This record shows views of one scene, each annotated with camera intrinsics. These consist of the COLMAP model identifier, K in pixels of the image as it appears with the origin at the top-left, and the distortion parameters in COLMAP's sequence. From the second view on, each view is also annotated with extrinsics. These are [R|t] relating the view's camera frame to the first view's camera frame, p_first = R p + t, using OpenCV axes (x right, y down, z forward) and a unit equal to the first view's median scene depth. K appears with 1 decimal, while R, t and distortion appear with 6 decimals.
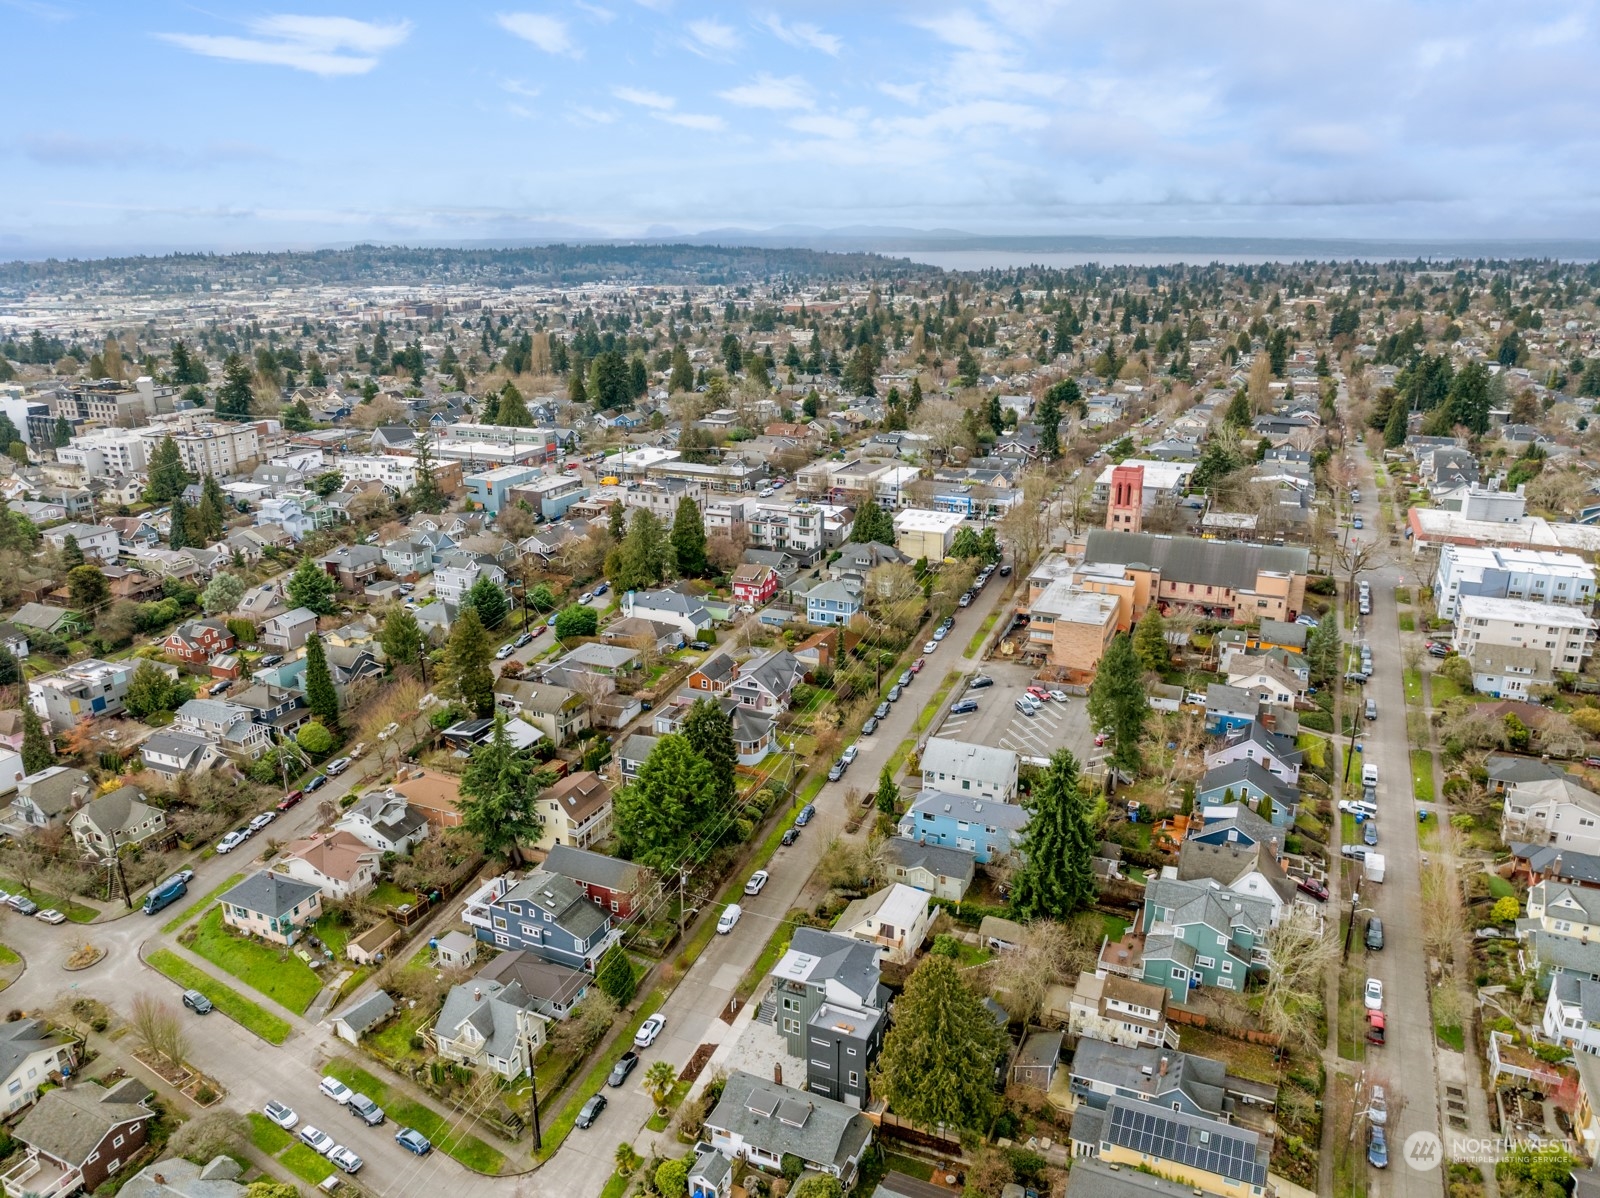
lens RADIAL K [[1135.0, 0, 799.5], [0, 1135.0, 589.8], [0, 0, 1]] dist [-0.037910, 0.002069]
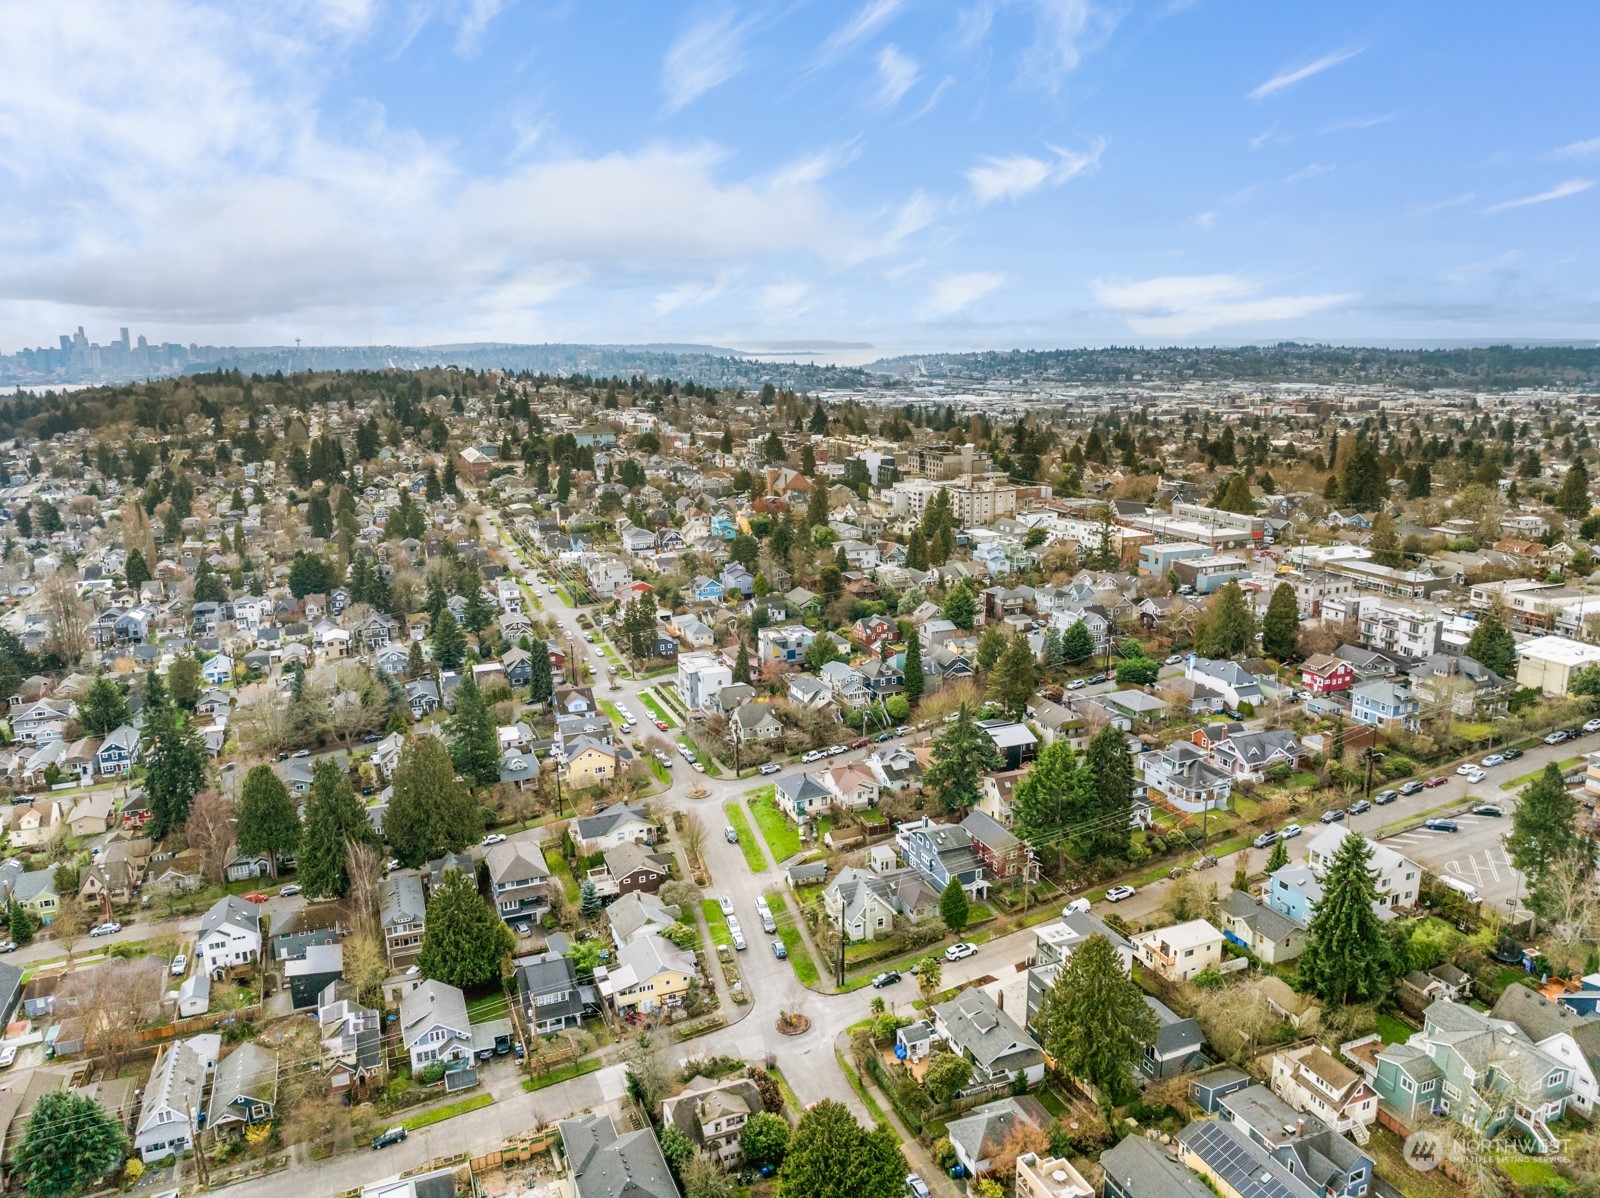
lens RADIAL K [[1135.0, 0, 799.5], [0, 1135.0, 589.8], [0, 0, 1]] dist [-0.037910, 0.002069]
pose [[0.718810, 0.148621, -0.679135, 0.317569], [-0.203086, 0.979161, -0.000671, 0.017712], [0.664882, 0.138405, 0.734013, -0.064473]]
